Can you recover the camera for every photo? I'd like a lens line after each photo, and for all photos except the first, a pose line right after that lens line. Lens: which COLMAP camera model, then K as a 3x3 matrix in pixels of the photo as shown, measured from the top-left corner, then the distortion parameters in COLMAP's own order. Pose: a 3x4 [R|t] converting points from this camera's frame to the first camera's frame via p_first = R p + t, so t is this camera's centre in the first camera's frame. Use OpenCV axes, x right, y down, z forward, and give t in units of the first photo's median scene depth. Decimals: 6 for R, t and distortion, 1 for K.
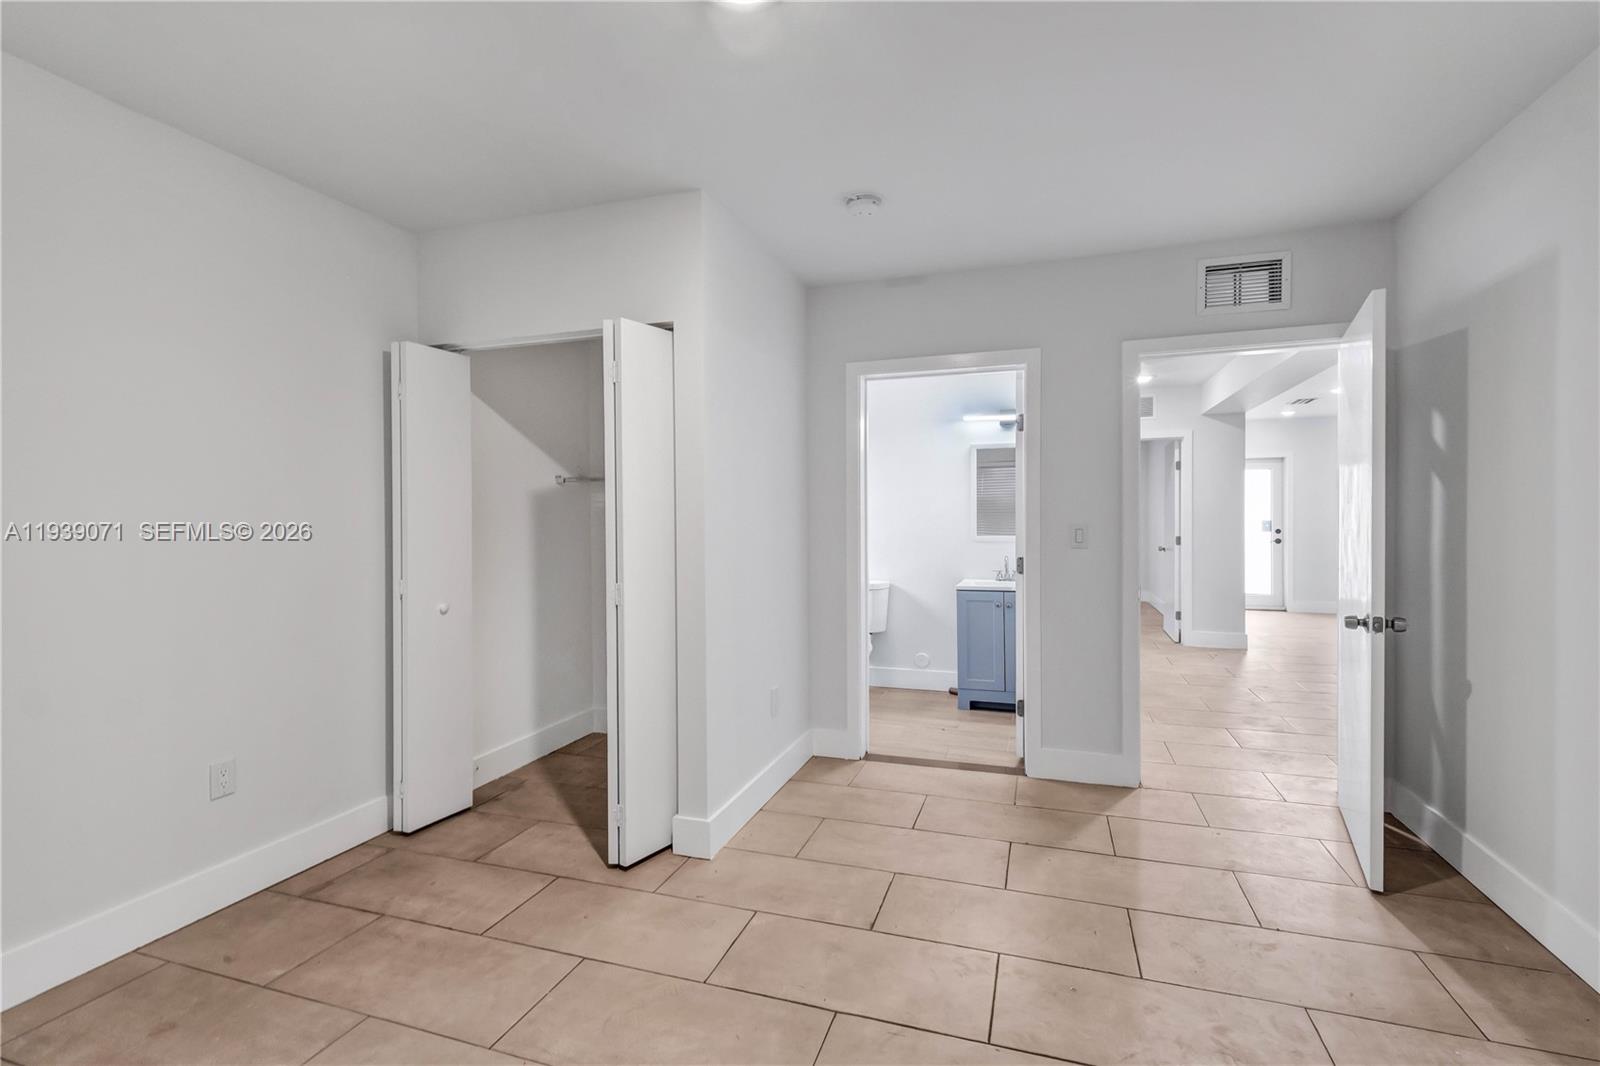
lens RADIAL K [[720.3, 0, 803.9], [0, 720.3, 527.7], [0, 0, 1]] dist [0.001588, -0.000626]
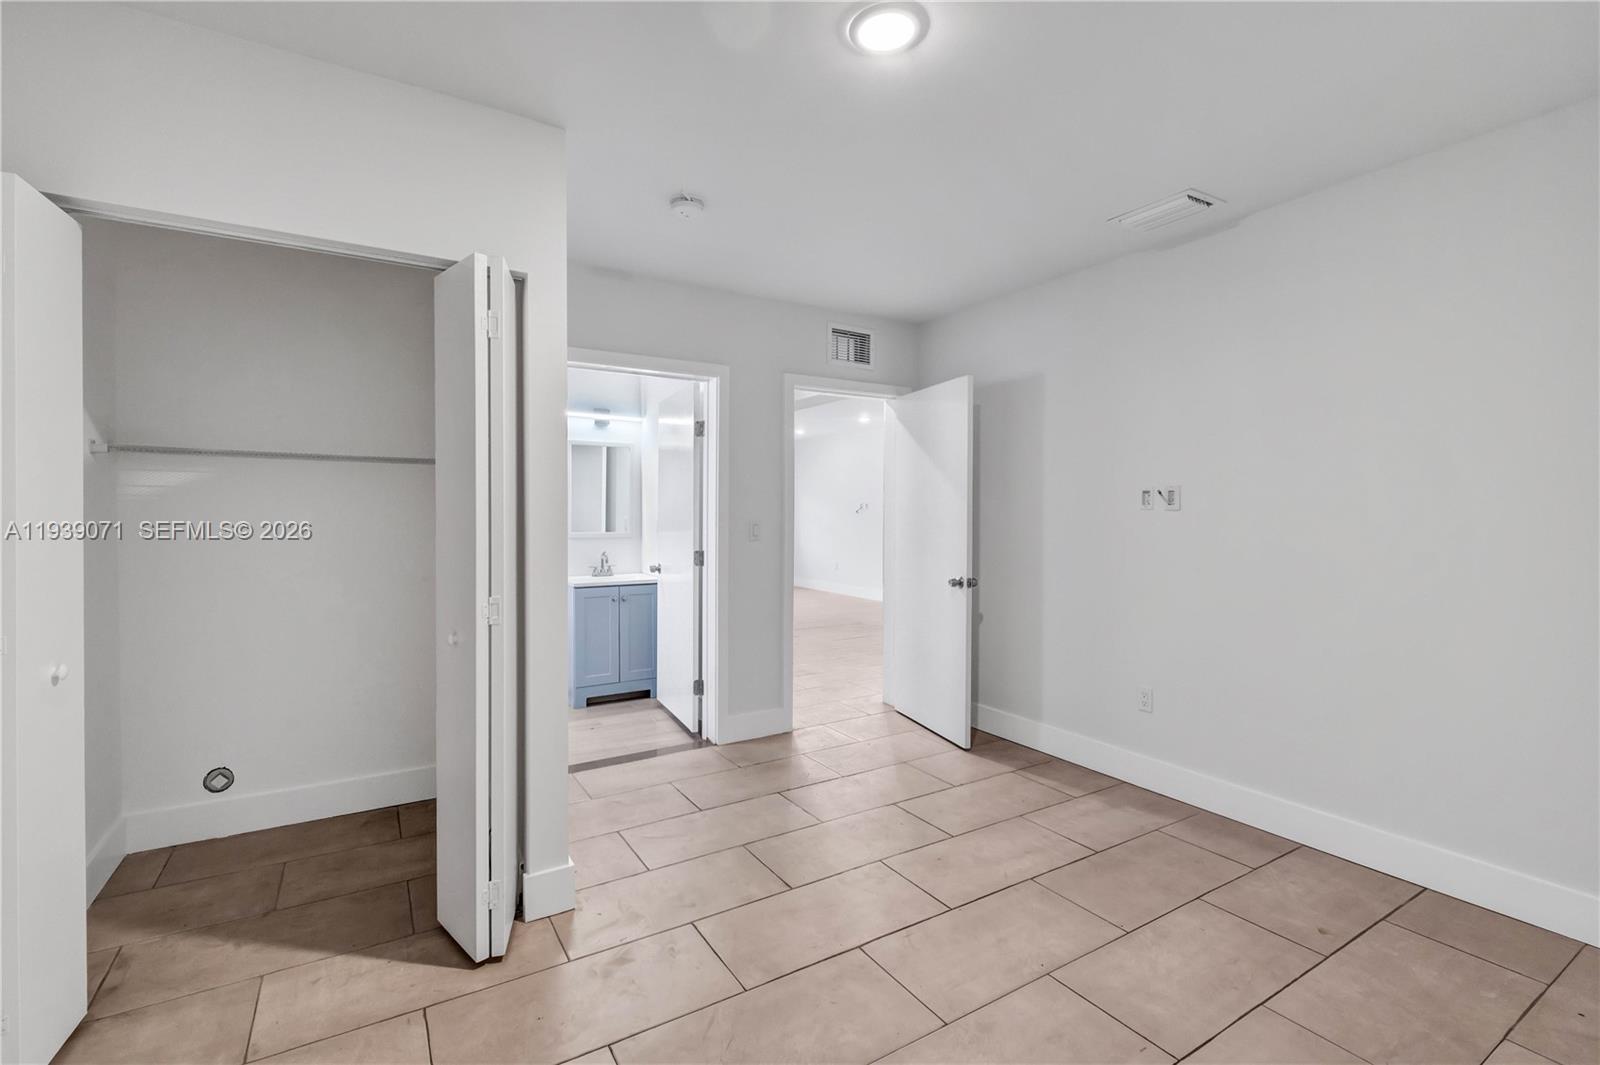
lens RADIAL K [[720.3, 0, 804.7], [0, 720.3, 521.6], [0, 0, 1]] dist [0.001588, -0.000626]
pose [[0.639973, -0.000510, 0.768397, -0.494997], [0.003747, 0.999990, -0.002457, -0.000407], [-0.768388, 0.004451, 0.639969, 0.183971]]
